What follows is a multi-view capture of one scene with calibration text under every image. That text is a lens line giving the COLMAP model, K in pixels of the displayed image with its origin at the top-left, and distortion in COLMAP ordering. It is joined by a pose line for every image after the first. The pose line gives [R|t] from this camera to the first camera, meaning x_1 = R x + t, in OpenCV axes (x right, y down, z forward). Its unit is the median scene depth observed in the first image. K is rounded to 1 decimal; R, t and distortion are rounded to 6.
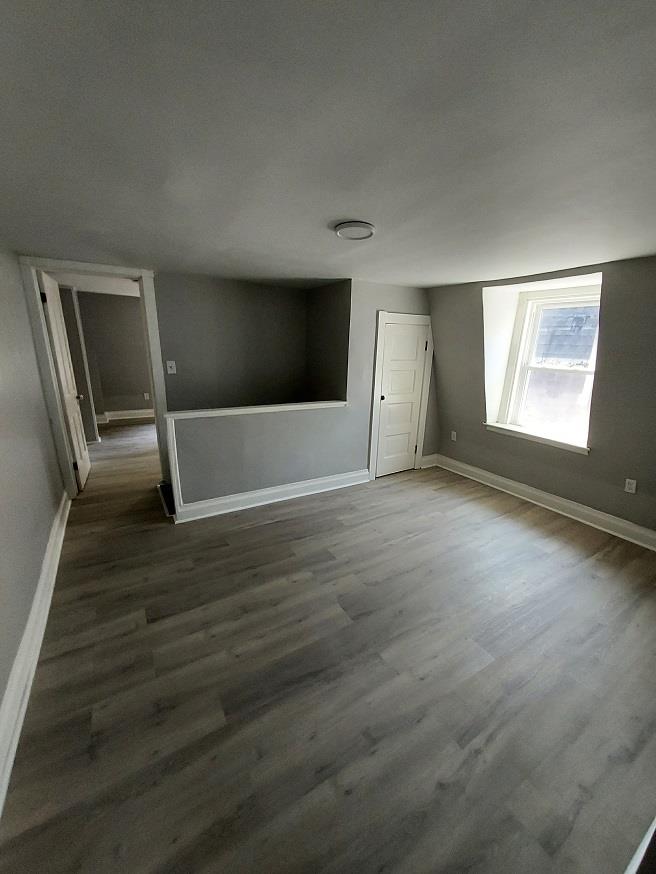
lens RADIAL K [[347.1, 0, 329.4], [0, 347.1, 441.2], [0, 0, 1]] dist [0.000424, -0.000009]
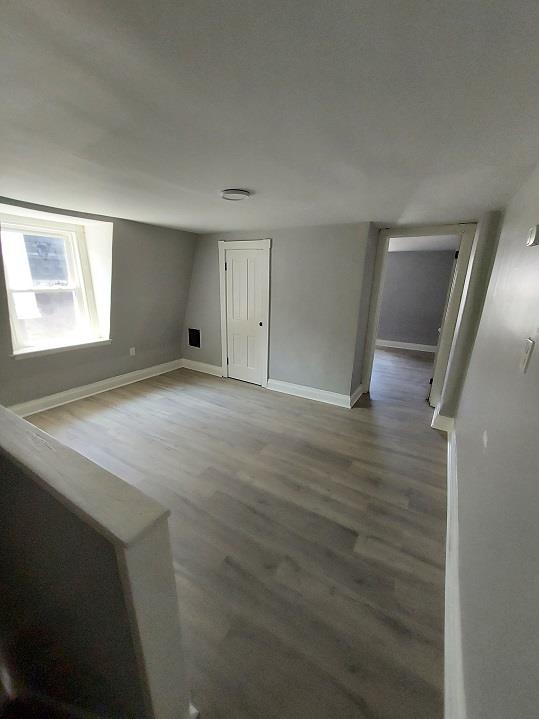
lens RADIAL K [[285.5, 0, 270.7], [0, 285.5, 363.0], [0, 0, 1]] dist [0.000424, -0.000009]
pose [[-0.462894, -0.292282, 0.836839, -0.811414], [0.207978, 0.881908, 0.423065, -0.339867], [-0.861669, 0.369878, -0.347442, 1.098491]]
